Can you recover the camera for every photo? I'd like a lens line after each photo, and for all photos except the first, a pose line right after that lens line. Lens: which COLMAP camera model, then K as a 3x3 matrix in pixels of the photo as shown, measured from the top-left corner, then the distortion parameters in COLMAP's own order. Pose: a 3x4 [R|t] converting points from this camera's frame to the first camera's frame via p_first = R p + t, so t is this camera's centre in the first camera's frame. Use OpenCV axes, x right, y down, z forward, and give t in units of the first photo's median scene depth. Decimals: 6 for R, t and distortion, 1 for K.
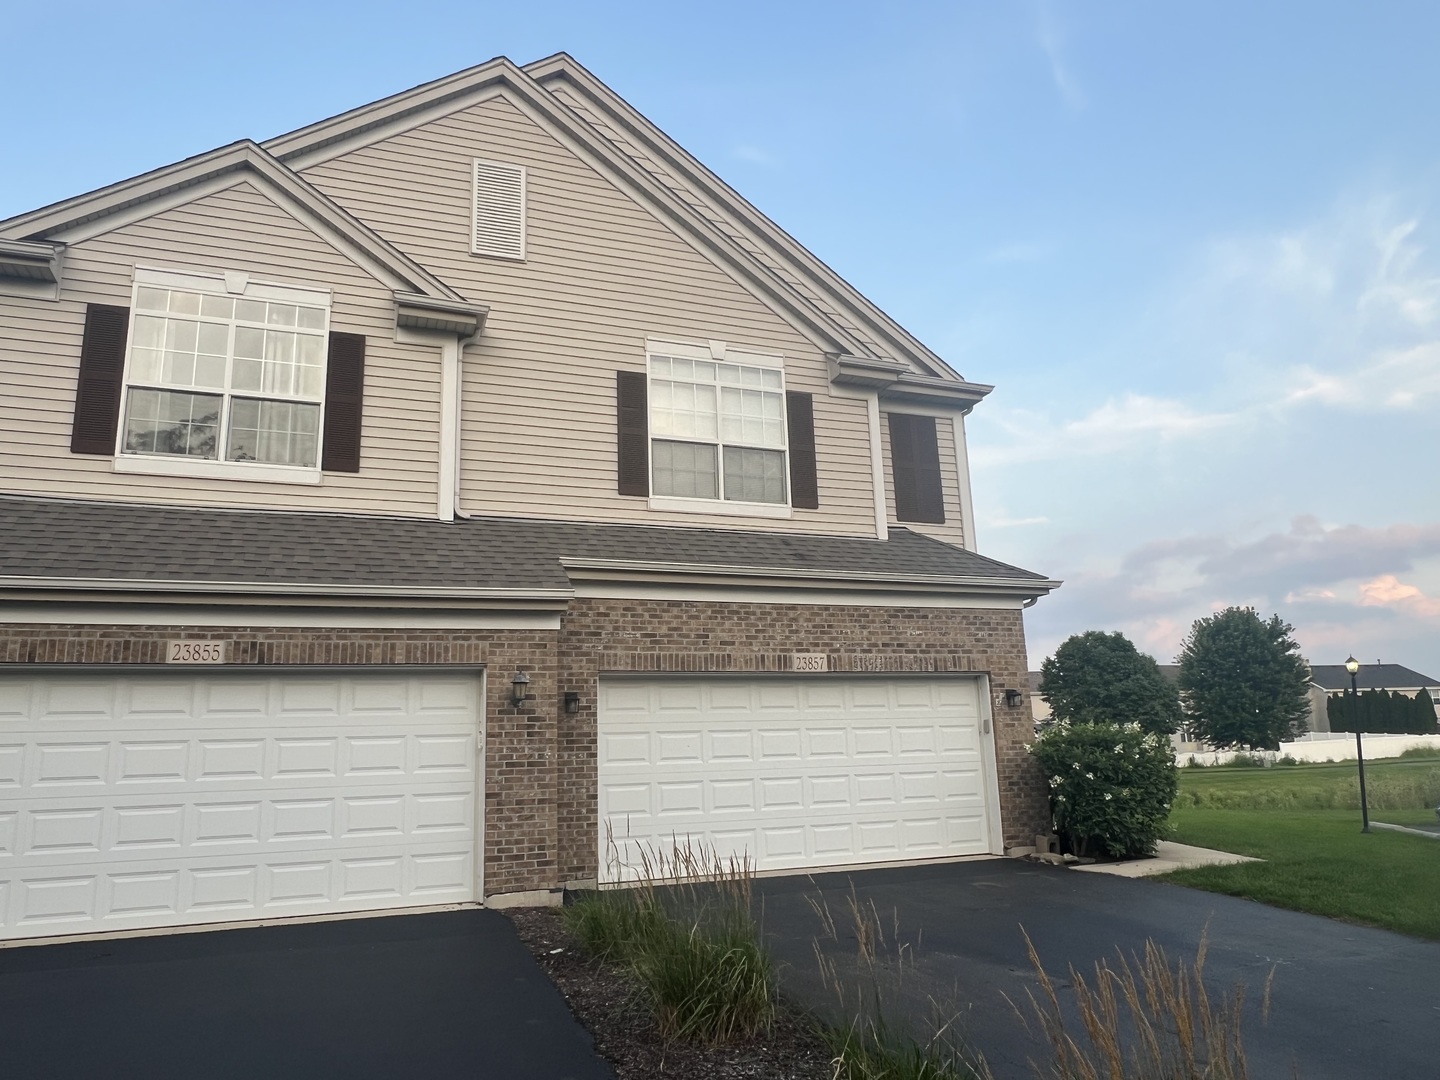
lens RADIAL K [[993.3, 0, 722.5], [0, 993.3, 542.4], [0, 0, 1]] dist [-0.000552, -0.001591]
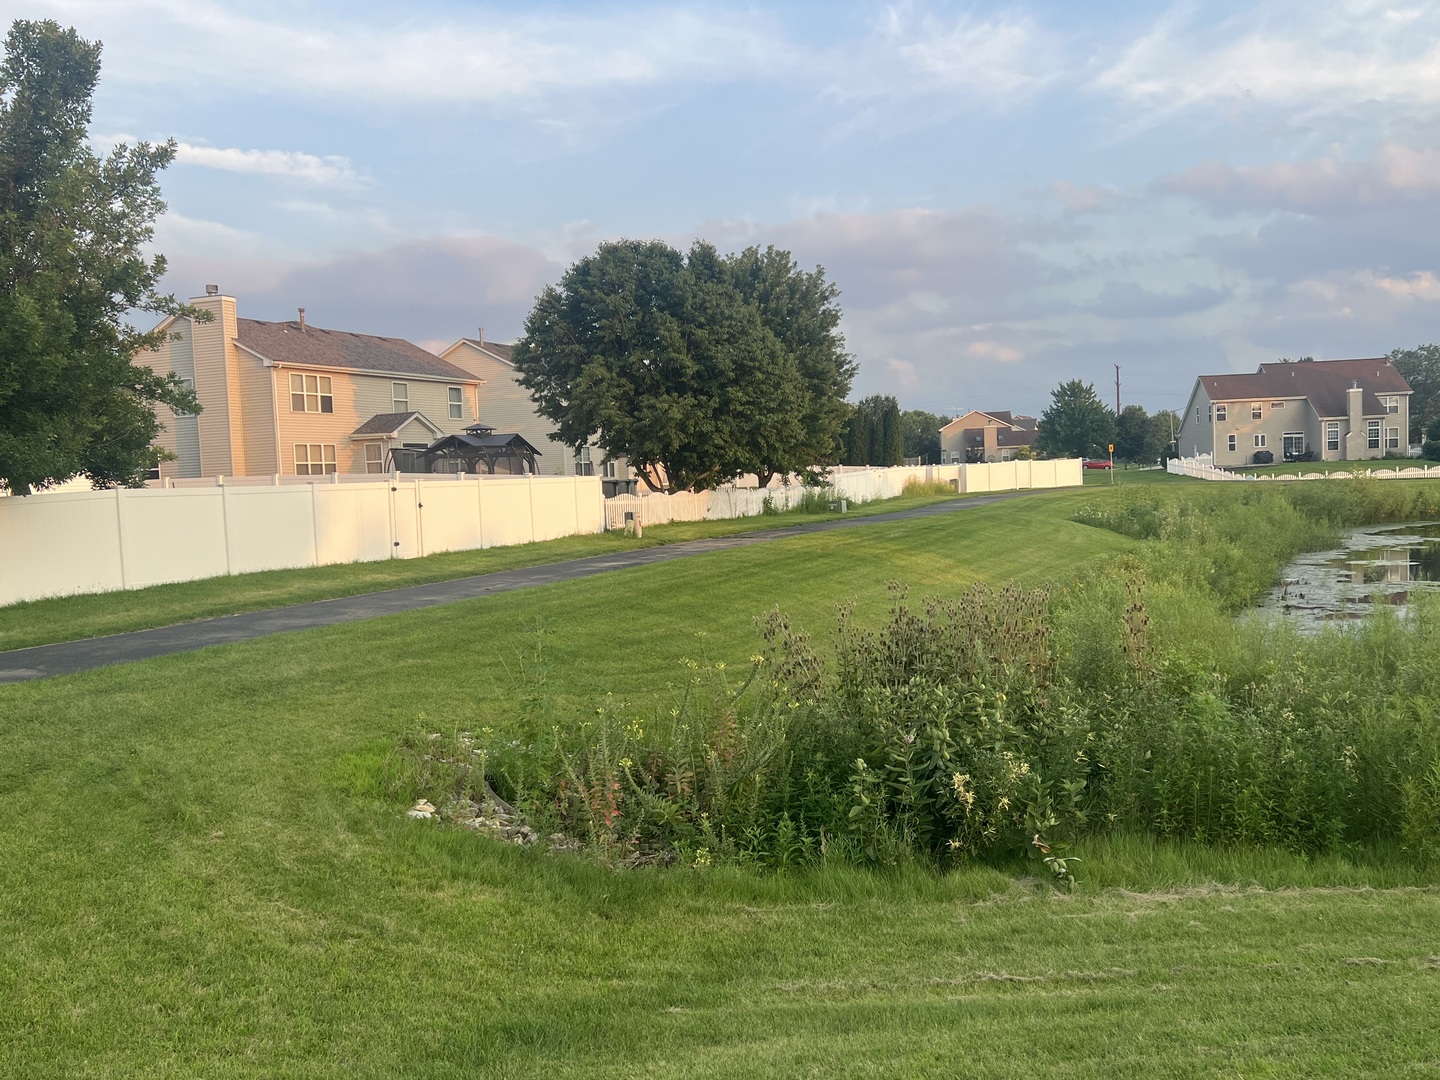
lens RADIAL K [[1270.9, 0, 724.3], [0, 1270.9, 549.2], [0, 0, 1]] dist [0.067019, -0.106648]
pose [[0.707924, -0.035814, 0.705380, -0.038767], [-0.134131, 0.973721, 0.184054, 0.111645], [-0.693435, -0.224910, 0.684517, 0.498866]]
